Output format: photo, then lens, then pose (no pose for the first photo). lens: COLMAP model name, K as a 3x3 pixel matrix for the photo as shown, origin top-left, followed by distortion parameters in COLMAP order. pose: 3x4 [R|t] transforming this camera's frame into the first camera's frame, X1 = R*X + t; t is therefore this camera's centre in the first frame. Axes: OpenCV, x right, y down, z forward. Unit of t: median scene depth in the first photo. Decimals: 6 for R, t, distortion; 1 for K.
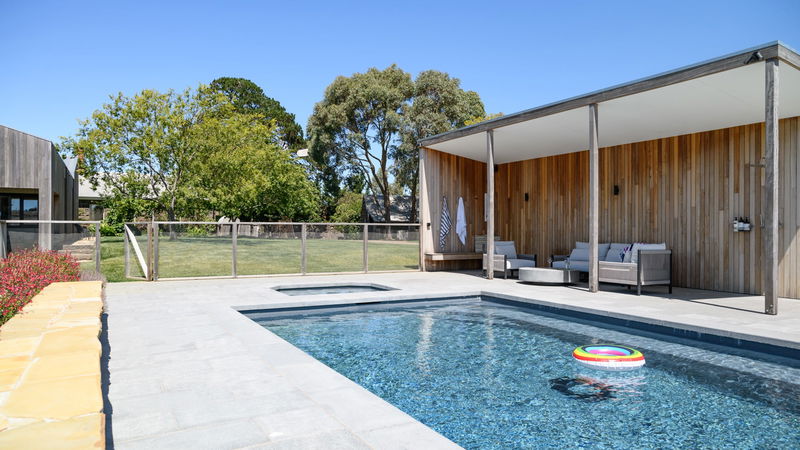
lens RADIAL K [[623.8, 0, 395.8], [0, 623.8, 231.6], [0, 0, 1]] dist [0.007236, 0.007280]
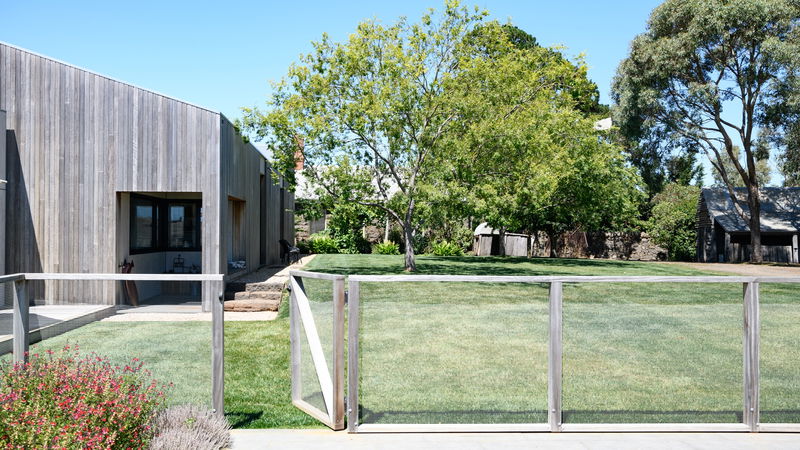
lens RADIAL K [[896.8, 0, 399.1], [0, 896.8, 225.6], [0, 0, 1]] dist [-0.065455, 0.000000]
pose [[0.935829, -0.010453, -0.352299, -0.067074], [0.003743, 0.999799, -0.019721, -0.014314], [0.352434, 0.017137, 0.935680, 0.202654]]
